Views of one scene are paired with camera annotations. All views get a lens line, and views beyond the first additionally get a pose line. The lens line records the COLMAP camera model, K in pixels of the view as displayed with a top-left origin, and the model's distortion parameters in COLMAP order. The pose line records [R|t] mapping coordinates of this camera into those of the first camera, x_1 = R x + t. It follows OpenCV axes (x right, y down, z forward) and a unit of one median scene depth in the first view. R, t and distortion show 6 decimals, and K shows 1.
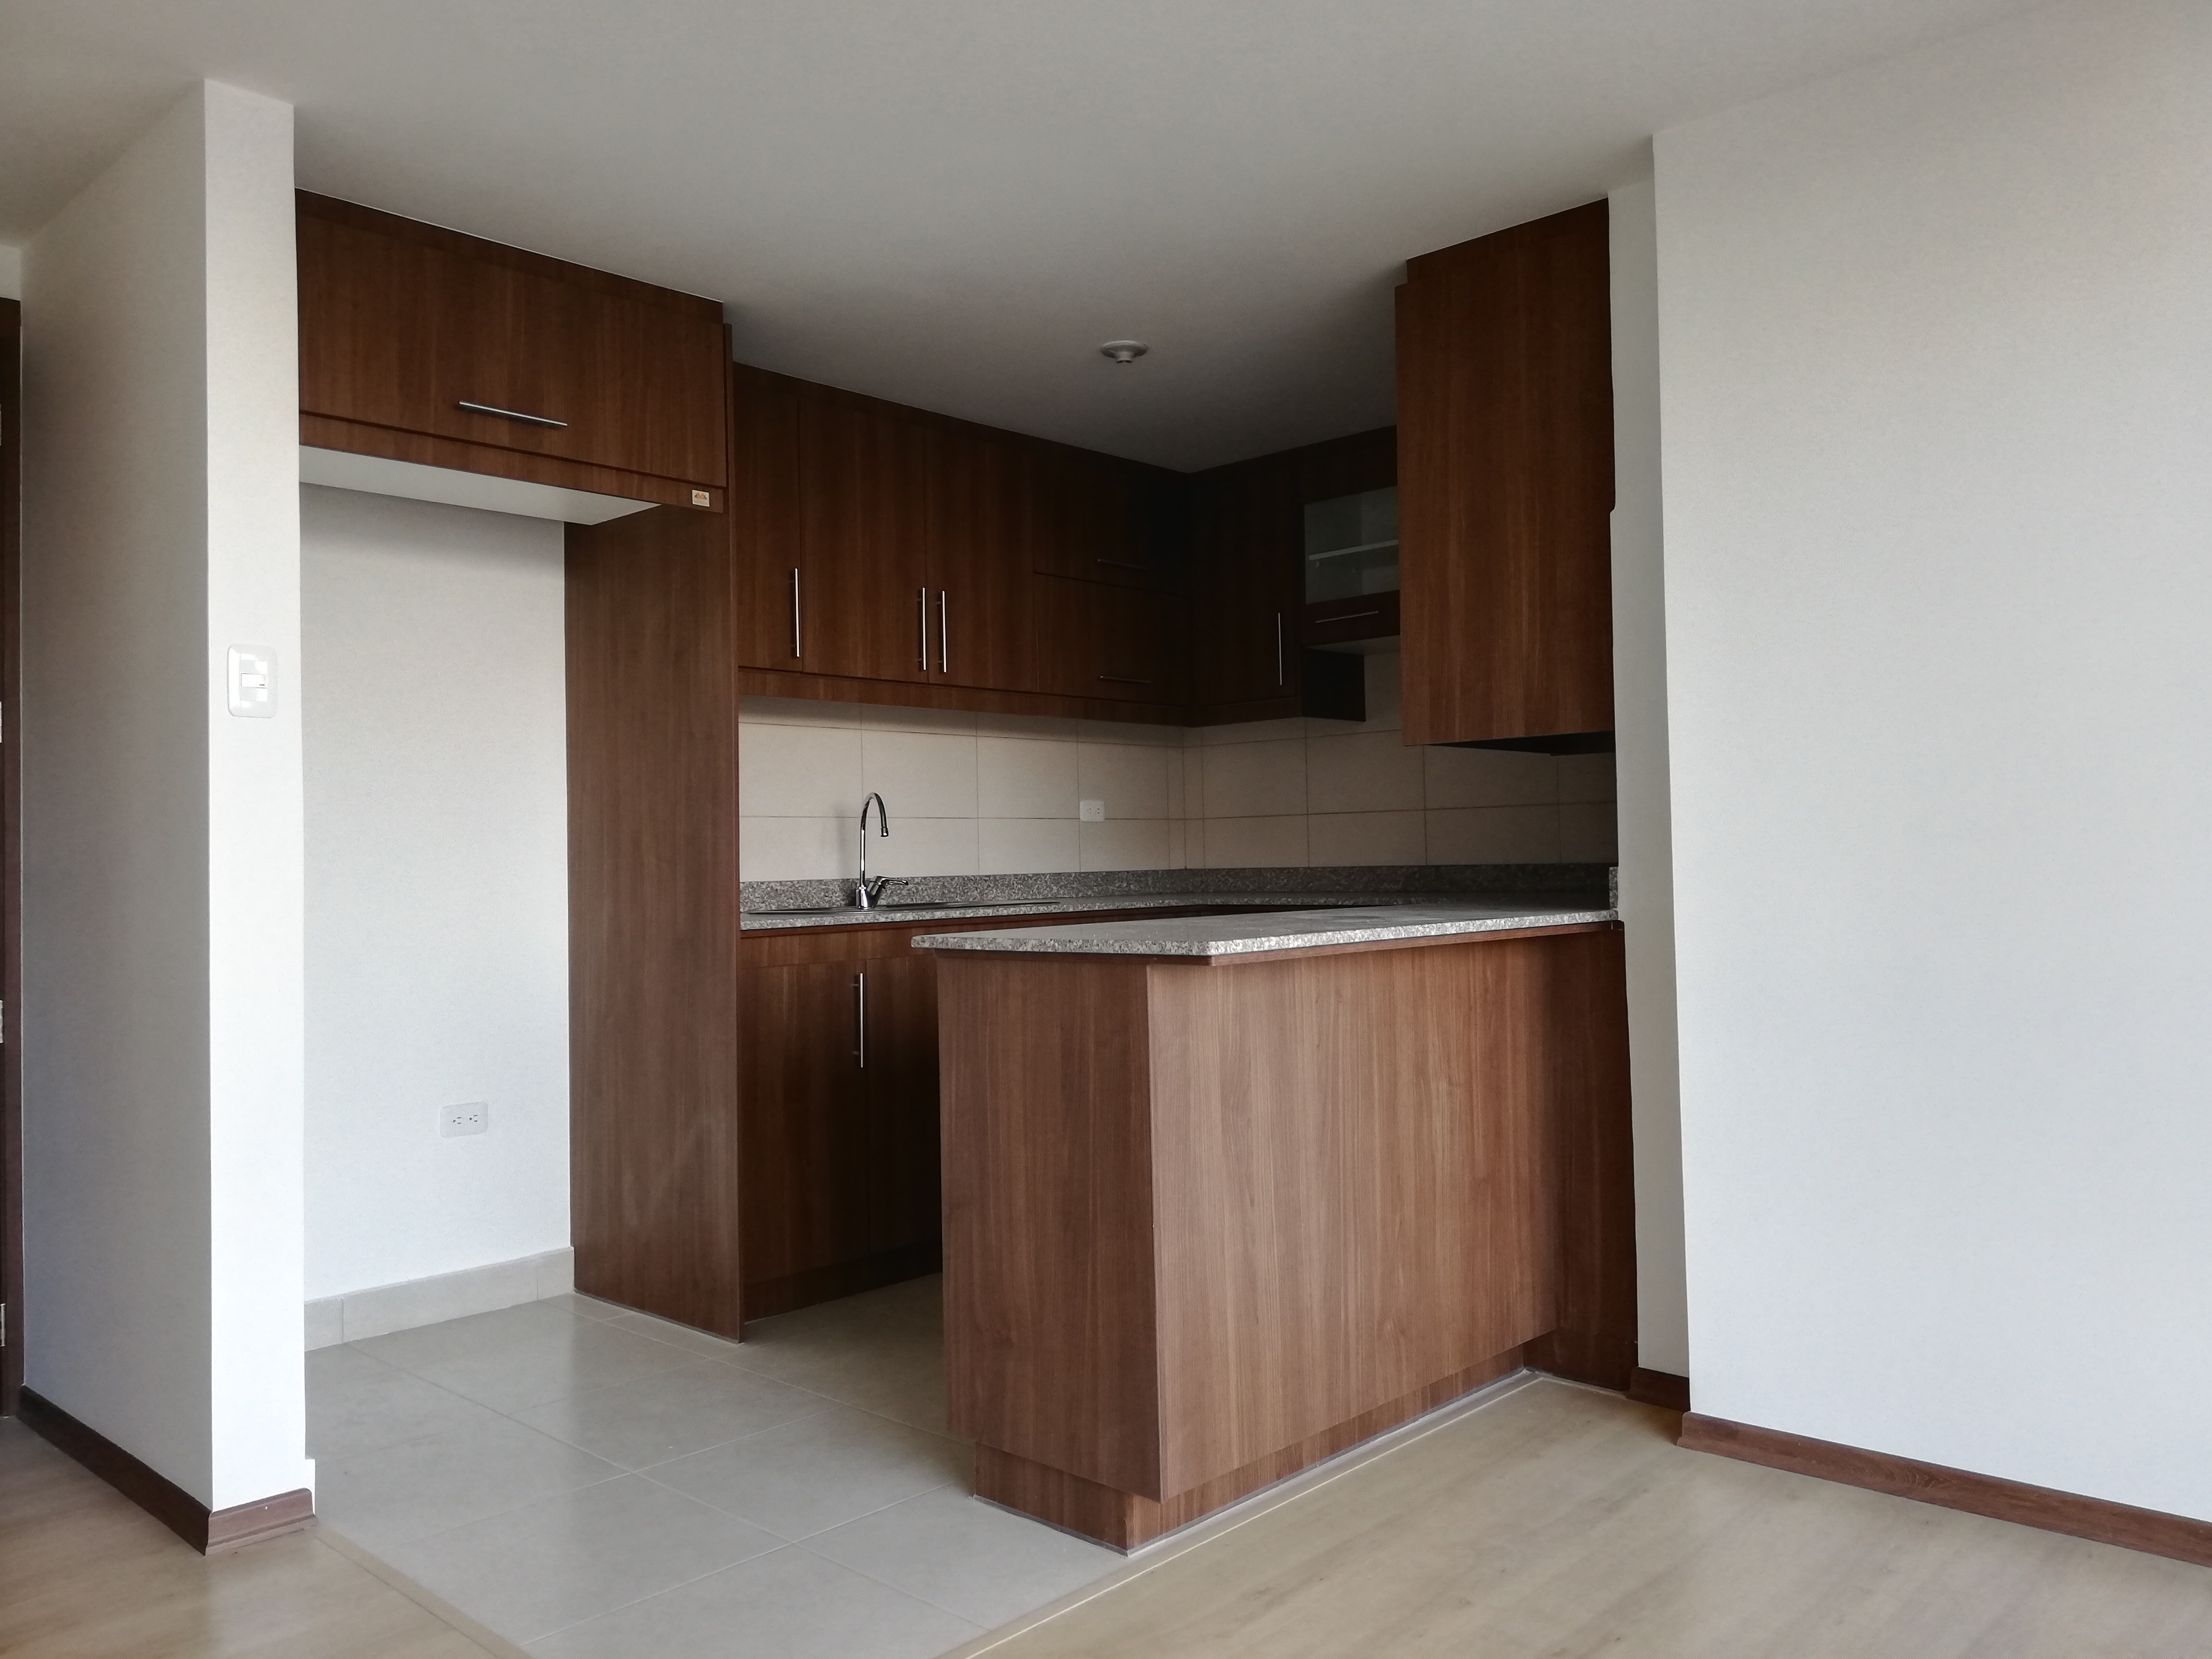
lens RADIAL K [[1670.1, 0, 1105.9], [0, 1670.1, 831.0], [0, 0, 1]] dist [0.043004, -0.061973]
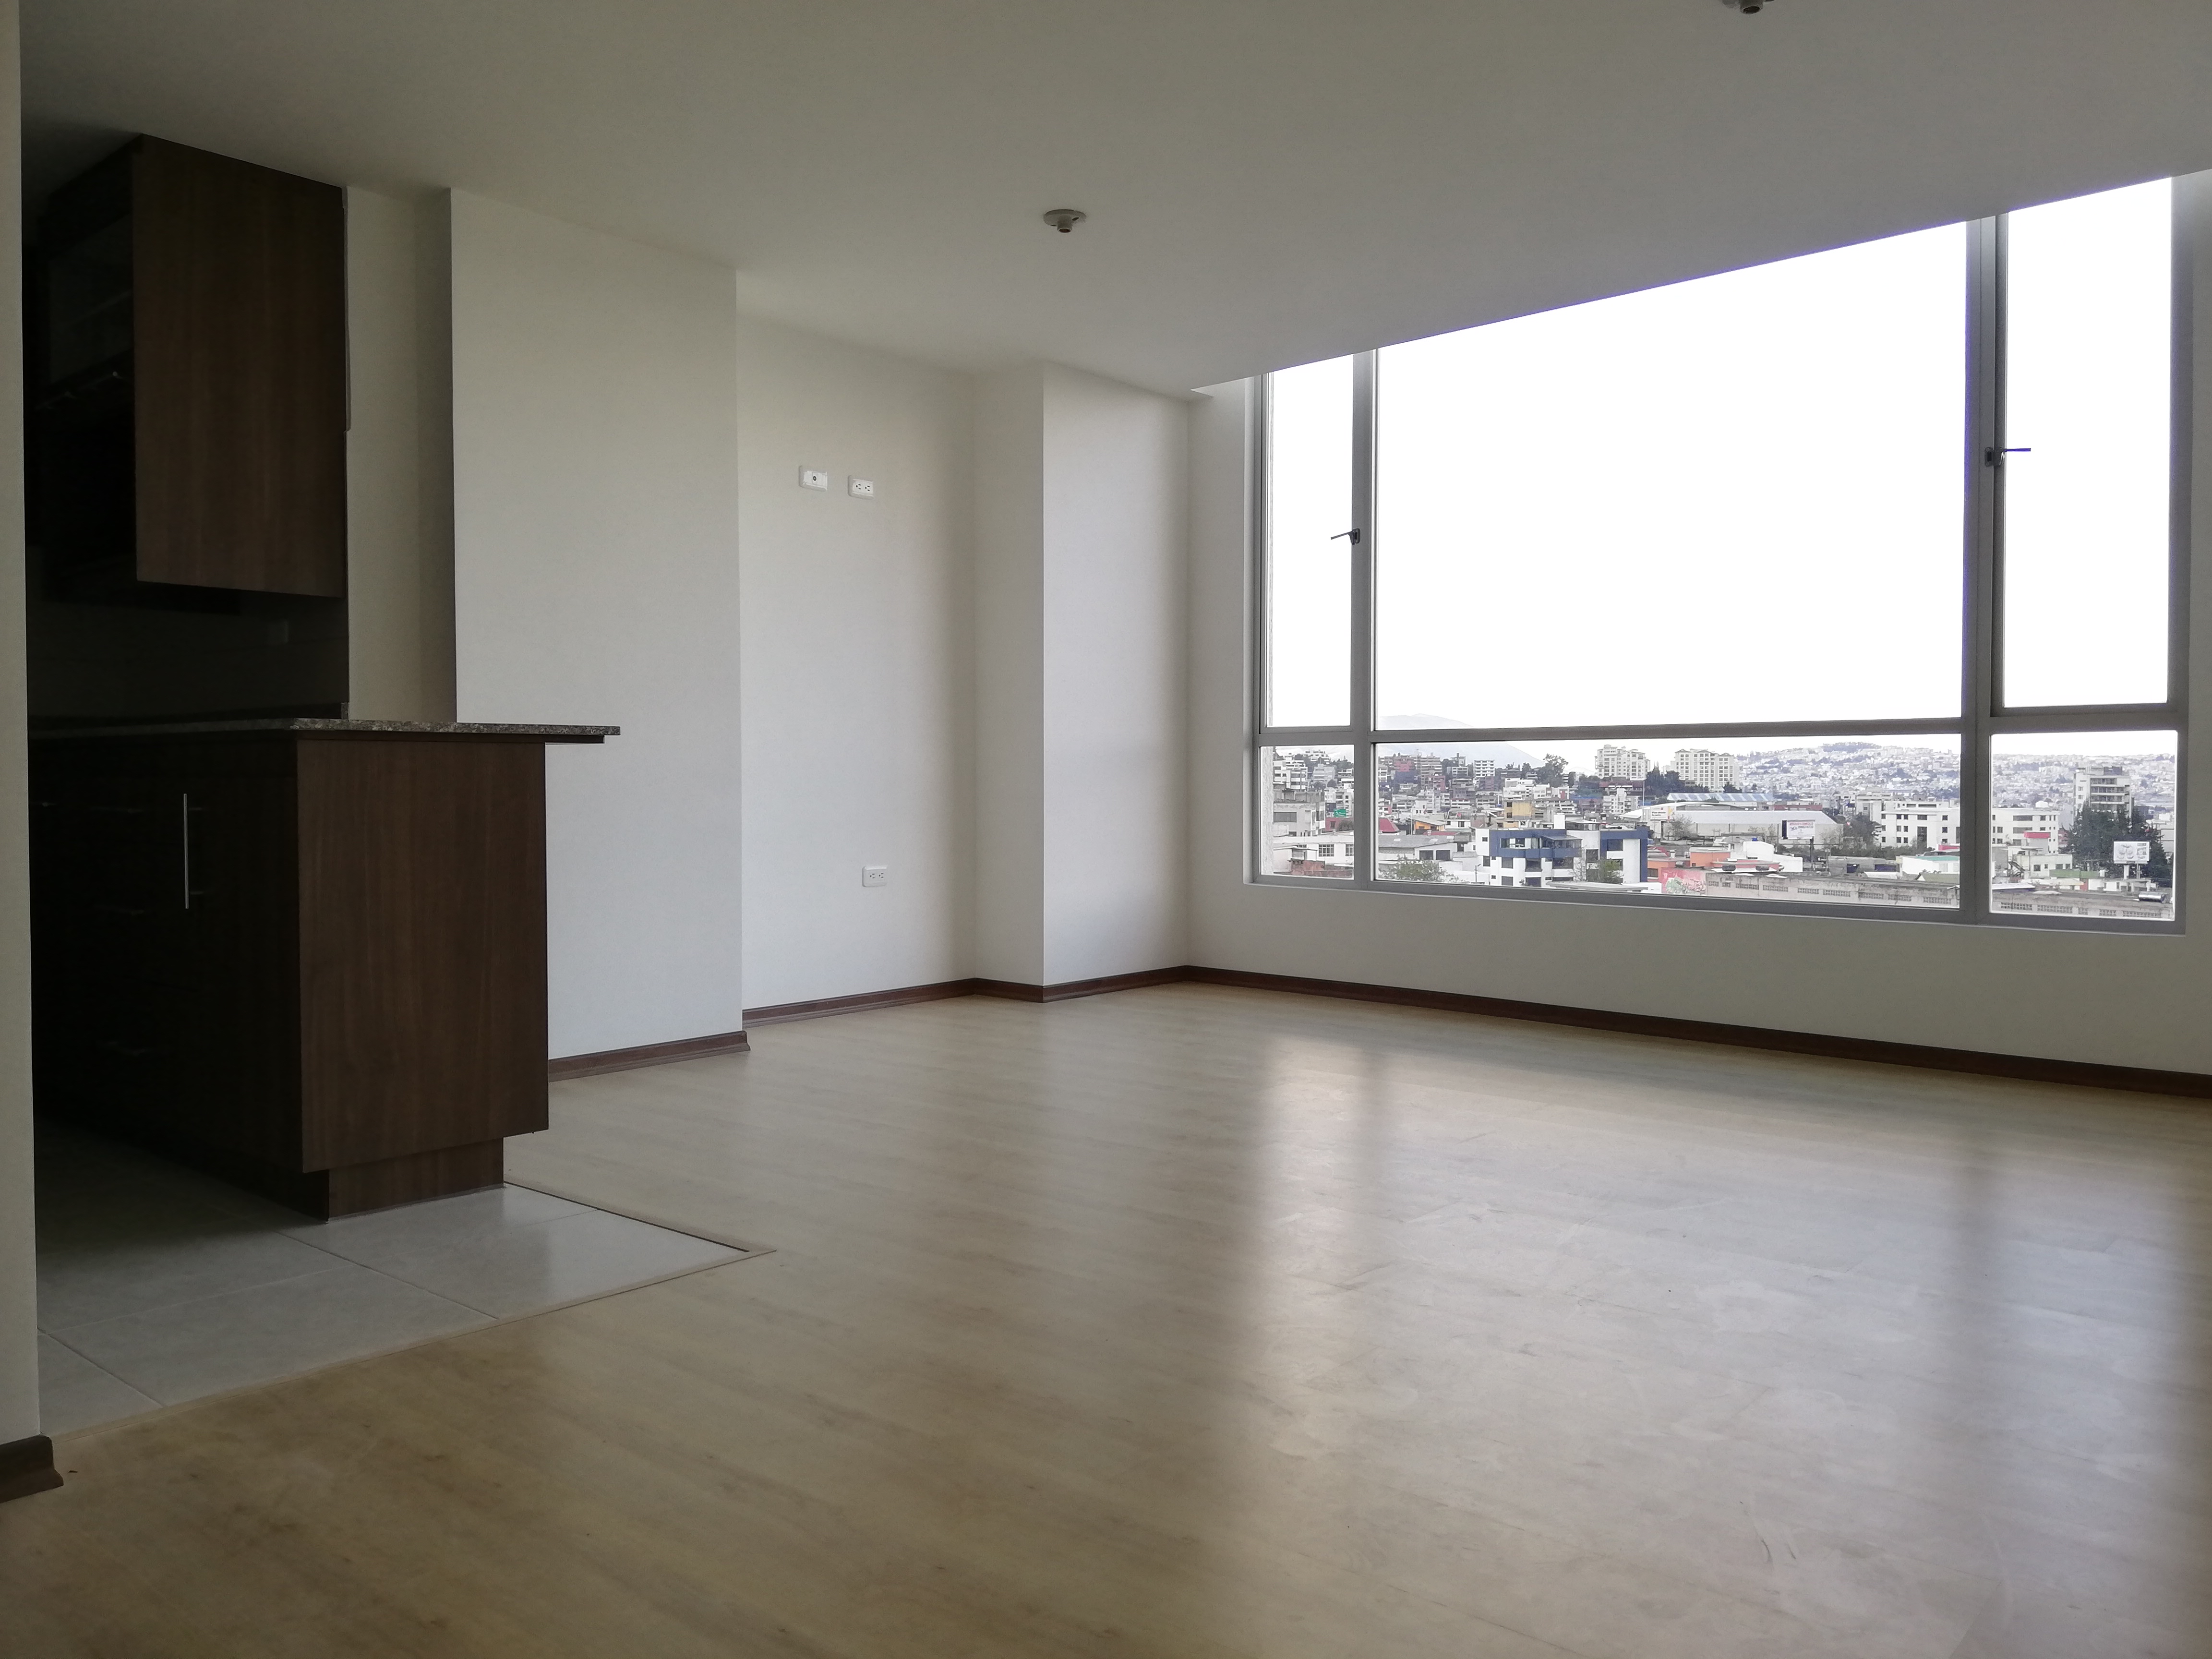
lens RADIAL K [[1670.1, 0, 1106.0], [0, 1670.1, 824.0], [0, 0, 1]] dist [0.043004, -0.061973]
pose [[-0.036063, -0.004221, 0.999341, -1.234553], [-0.018462, 0.999823, 0.003557, 0.120145], [-0.999179, -0.018321, -0.036134, 0.538360]]
